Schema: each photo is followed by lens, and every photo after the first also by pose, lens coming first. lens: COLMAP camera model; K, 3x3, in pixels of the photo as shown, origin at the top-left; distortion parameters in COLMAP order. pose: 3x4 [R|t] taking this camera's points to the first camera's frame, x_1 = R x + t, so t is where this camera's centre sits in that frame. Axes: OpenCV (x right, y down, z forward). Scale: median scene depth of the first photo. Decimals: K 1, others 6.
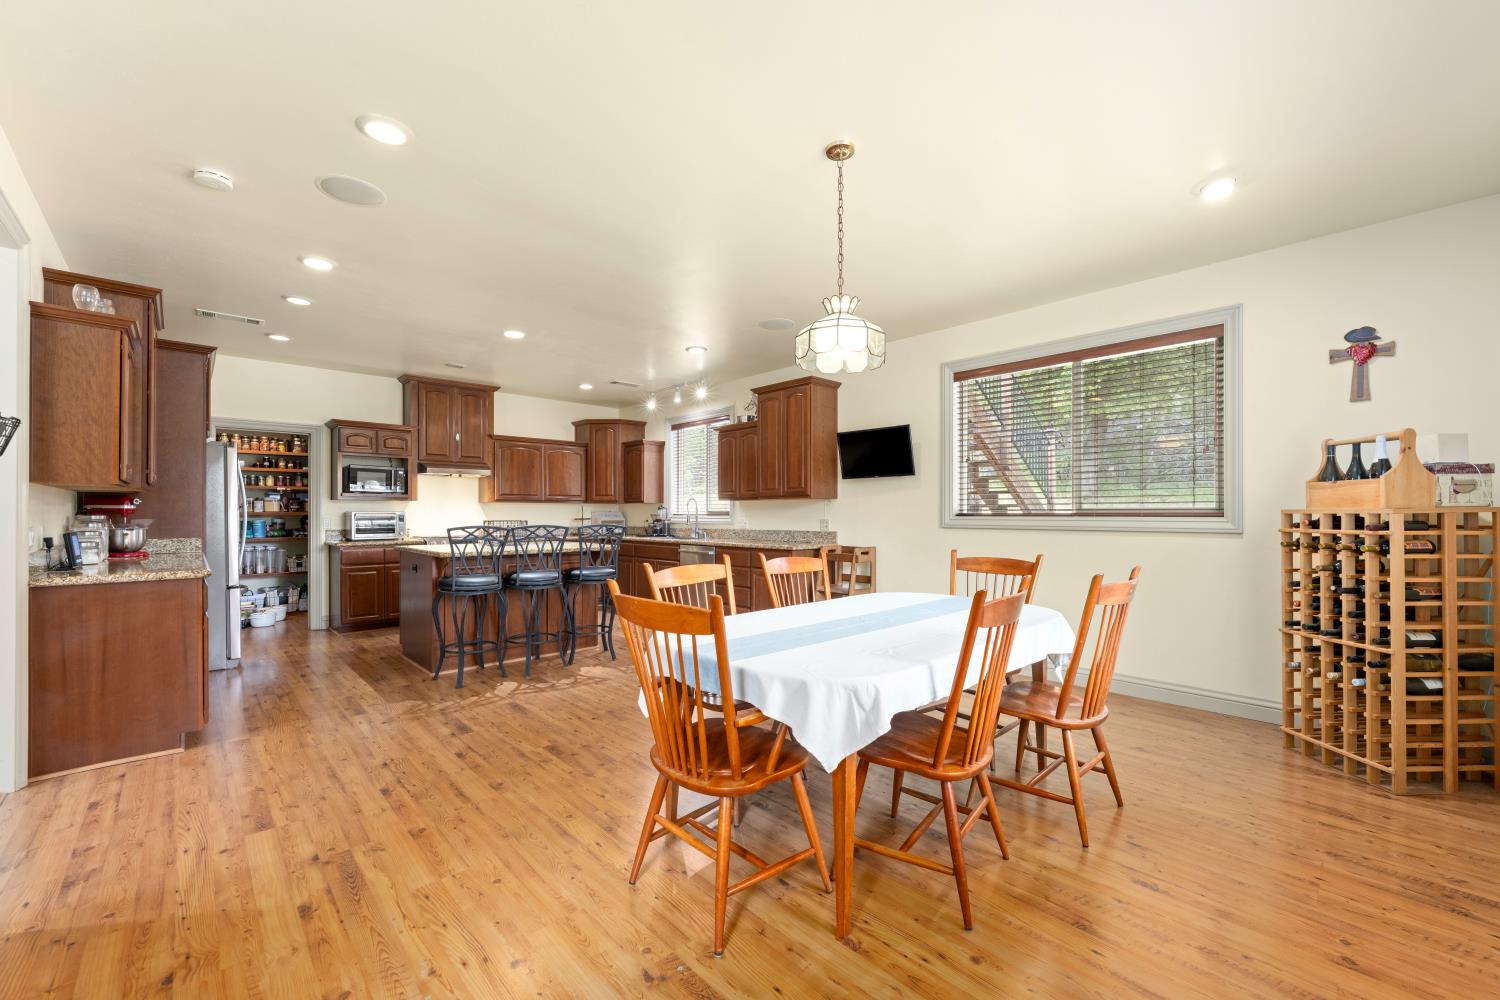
lens RADIAL K [[599.9, 0, 741.3], [0, 599.9, 508.4], [0, 0, 1]] dist [-0.000813, 0.001001]
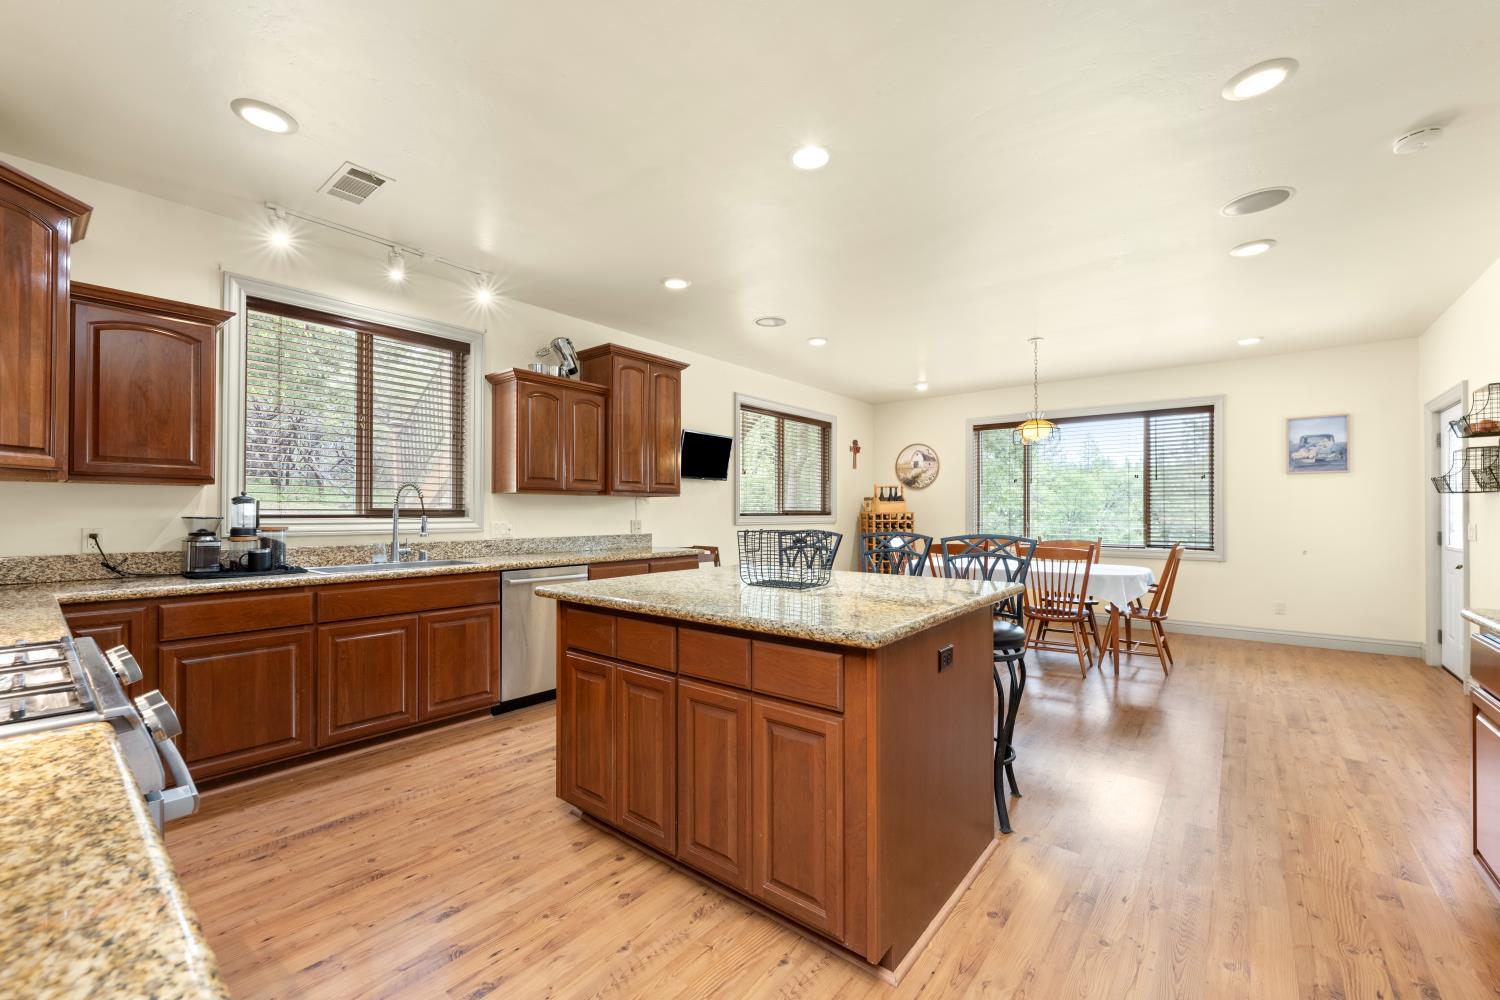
lens RADIAL K [[599.9, 0, 738.6], [0, 599.9, 506.2], [0, 0, 1]] dist [-0.000813, 0.001001]
pose [[-0.130357, 0.008907, 0.991427, -1.419225], [-0.011317, 0.999881, -0.010471, 0.009907], [-0.991403, -0.012585, -0.130240, 1.847850]]
